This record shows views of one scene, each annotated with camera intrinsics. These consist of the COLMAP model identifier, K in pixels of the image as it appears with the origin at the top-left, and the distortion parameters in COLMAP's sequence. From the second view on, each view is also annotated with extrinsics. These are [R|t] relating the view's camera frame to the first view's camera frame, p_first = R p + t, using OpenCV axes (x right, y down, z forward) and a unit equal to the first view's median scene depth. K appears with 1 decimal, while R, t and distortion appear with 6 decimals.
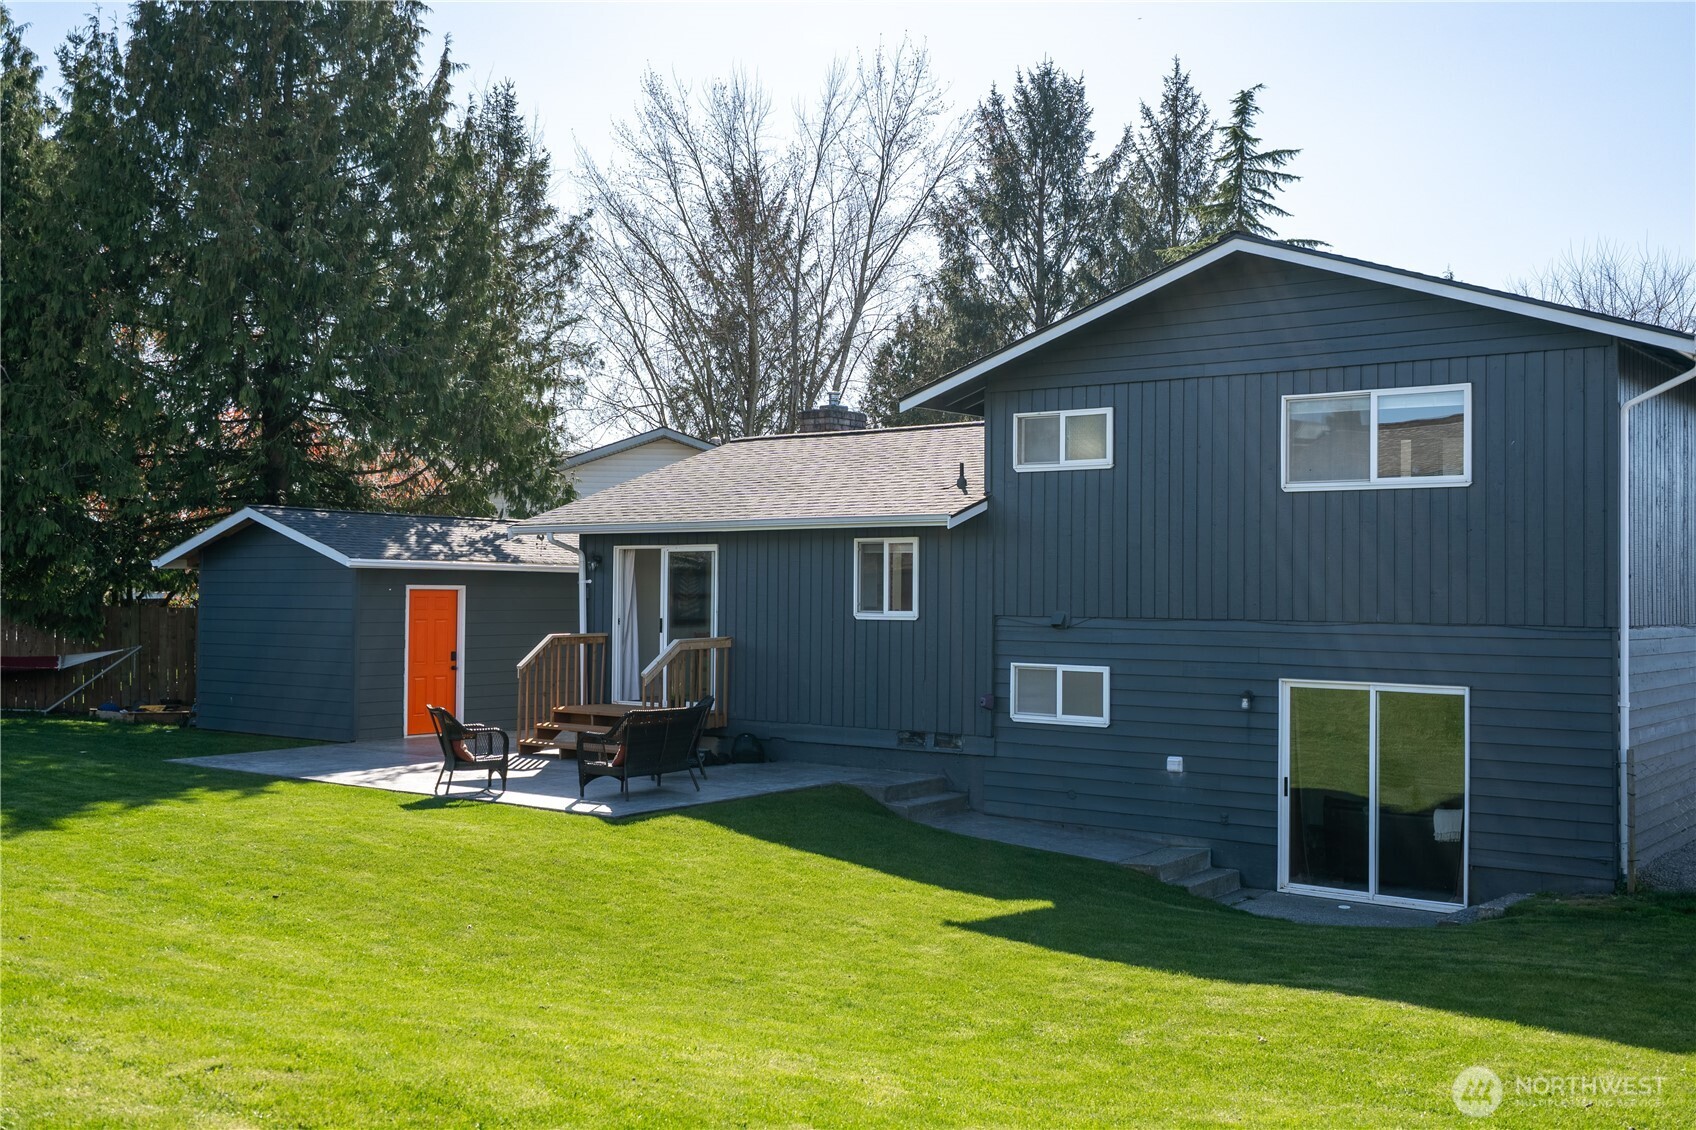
lens RADIAL K [[1728.2, 0, 850.4], [0, 1728.2, 571.4], [0, 0, 1]] dist [-0.001674, 0.000000]
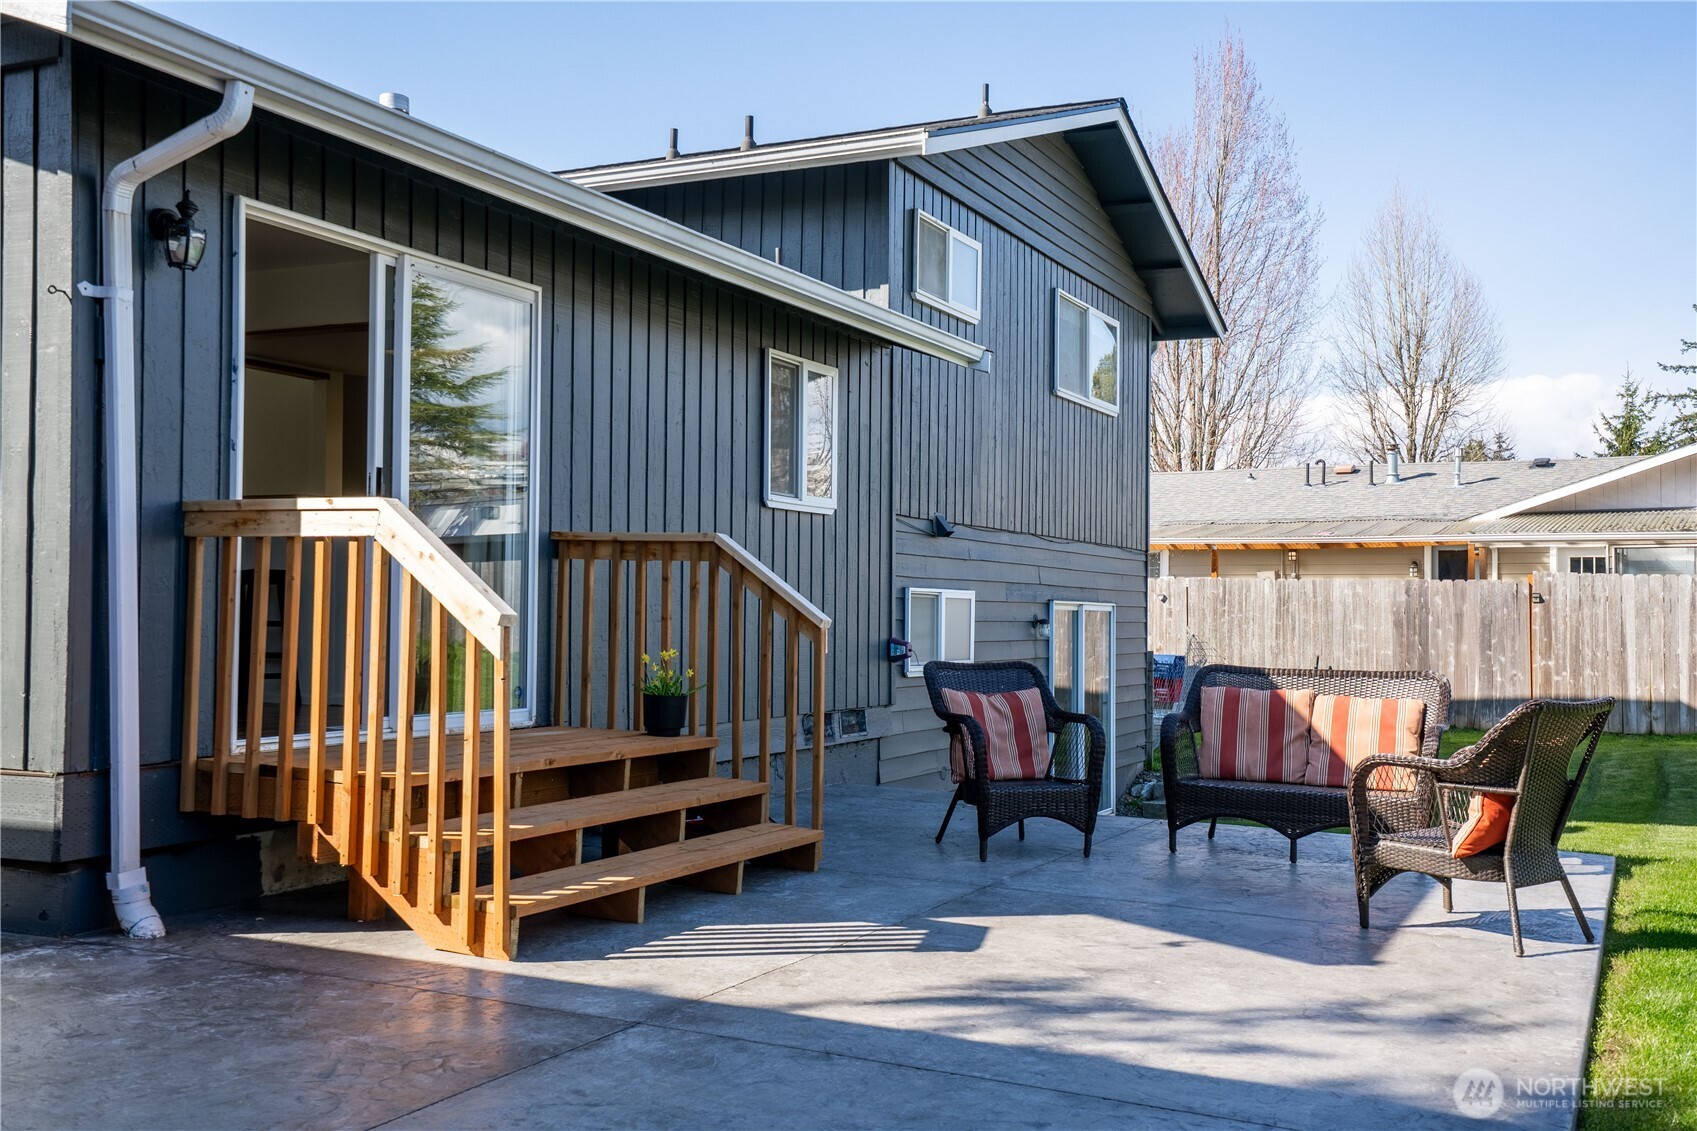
lens RADIAL K [[1633.4, 0, 864.5], [0, 1633.4, 554.0], [0, 0, 1]] dist [0.051101, 0.000000]
pose [[-0.232980, 0.021682, 0.972240, -0.561574], [-0.020697, 0.999414, -0.027248, 0.064051], [-0.972261, -0.026471, -0.232395, 1.296627]]
